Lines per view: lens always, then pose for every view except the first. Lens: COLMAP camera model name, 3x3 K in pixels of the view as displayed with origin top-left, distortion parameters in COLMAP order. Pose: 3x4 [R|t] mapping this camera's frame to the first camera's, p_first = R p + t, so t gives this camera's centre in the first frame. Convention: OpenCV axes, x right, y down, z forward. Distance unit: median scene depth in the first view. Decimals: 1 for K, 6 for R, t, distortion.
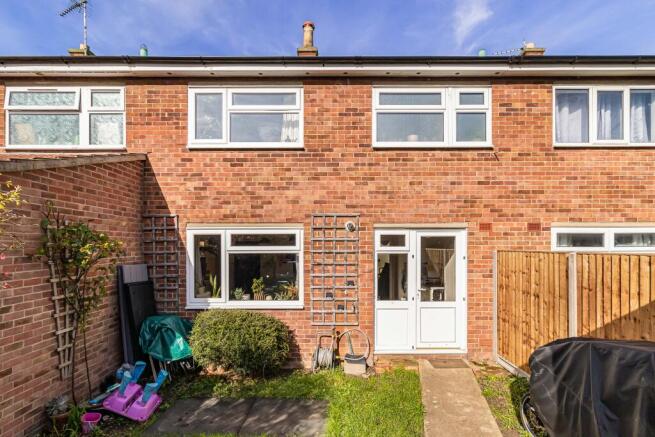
lens RADIAL K [[335.3, 0, 335.3], [0, 335.3, 249.9], [0, 0, 1]] dist [-0.000206, 0.000513]
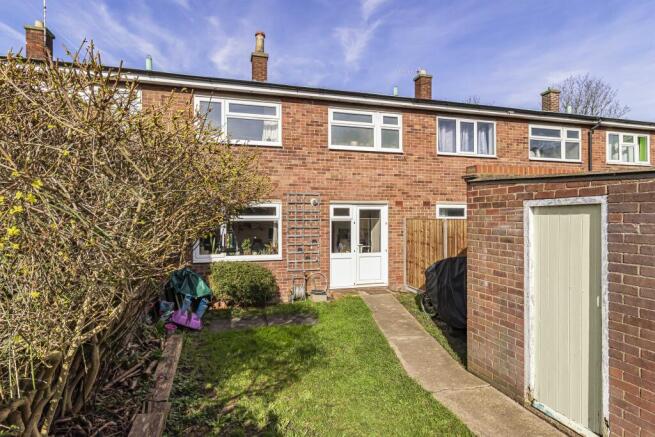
lens RADIAL K [[367.2, 0, 327.1], [0, 367.2, 217.4], [0, 0, 1]] dist [-0.000743, -0.000042]
pose [[0.962424, 0.000371, 0.271550, -0.333515], [0.002009, 0.999962, -0.008489, 0.009765], [-0.271543, 0.008715, 0.962387, -0.546130]]
